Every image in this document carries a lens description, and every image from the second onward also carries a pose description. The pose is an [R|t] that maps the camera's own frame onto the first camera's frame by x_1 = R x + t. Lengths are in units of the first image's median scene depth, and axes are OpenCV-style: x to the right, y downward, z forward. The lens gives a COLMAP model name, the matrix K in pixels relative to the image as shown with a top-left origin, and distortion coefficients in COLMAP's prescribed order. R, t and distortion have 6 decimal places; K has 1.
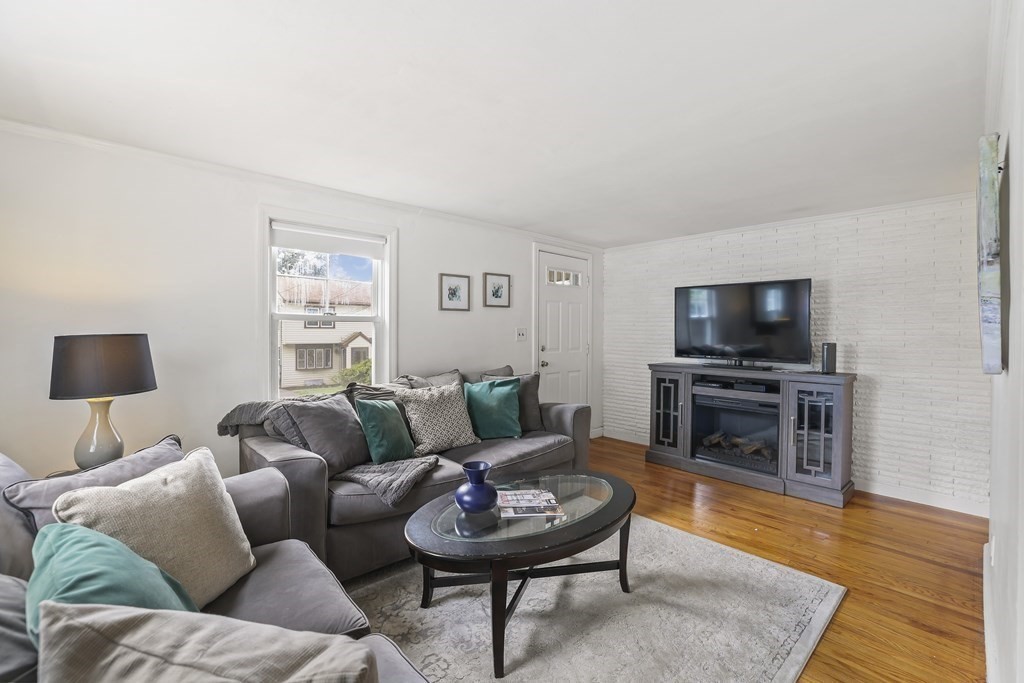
lens RADIAL K [[446.4, 0, 514.6], [0, 446.4, 340.1], [0, 0, 1]] dist [-0.000561, -0.000025]
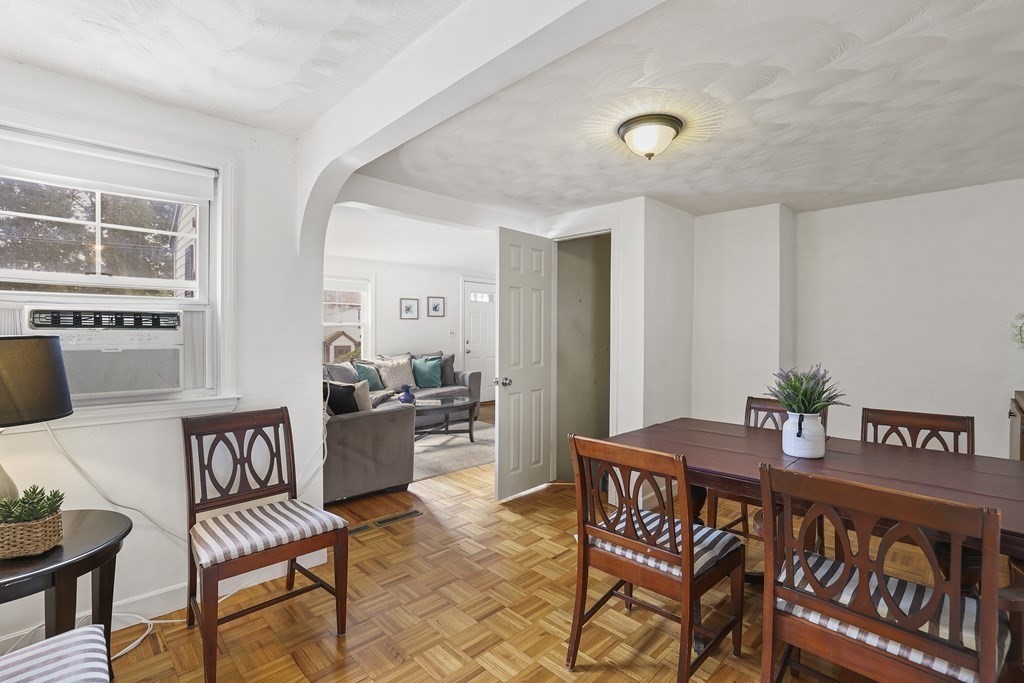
lens RADIAL K [[479.1, 0, 507.9], [0, 479.1, 342.7], [0, 0, 1]] dist [-0.000522, 0.000002]
pose [[0.999974, 0.003245, 0.006395, 0.269939], [-0.003275, 0.999984, 0.004663, 0.016866], [-0.006380, -0.004683, 0.999969, -0.977672]]
